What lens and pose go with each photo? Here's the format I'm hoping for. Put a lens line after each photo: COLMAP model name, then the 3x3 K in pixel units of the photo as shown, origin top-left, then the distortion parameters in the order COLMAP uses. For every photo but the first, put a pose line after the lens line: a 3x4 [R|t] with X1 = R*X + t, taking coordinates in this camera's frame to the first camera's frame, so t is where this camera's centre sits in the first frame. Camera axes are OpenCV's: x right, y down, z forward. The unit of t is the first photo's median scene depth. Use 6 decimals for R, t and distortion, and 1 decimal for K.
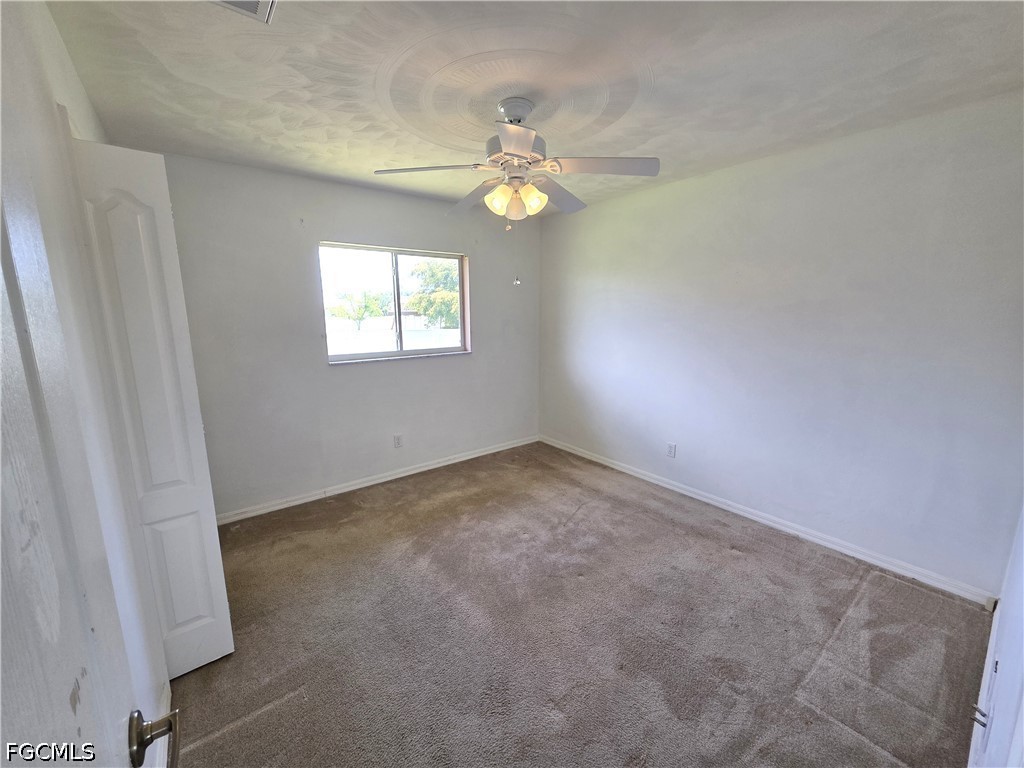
lens RADIAL K [[408.3, 0, 509.2], [0, 408.3, 381.7], [0, 0, 1]] dist [0.002409, -0.000475]
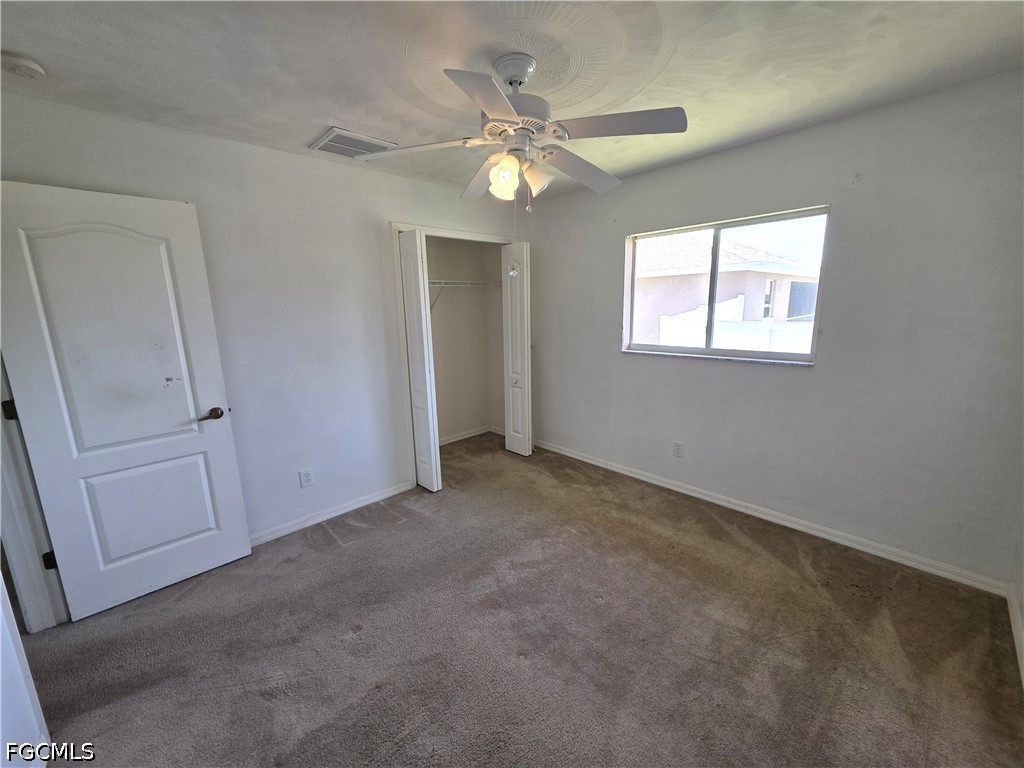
lens RADIAL K [[408.3, 0, 509.2], [0, 408.3, 381.7], [0, 0, 1]] dist [0.002409, -0.000475]
pose [[0.090299, 0.190898, -0.977448, 0.533465], [-0.149151, 0.972981, 0.176246, -0.098824], [0.984683, 0.129873, 0.116332, 0.534470]]
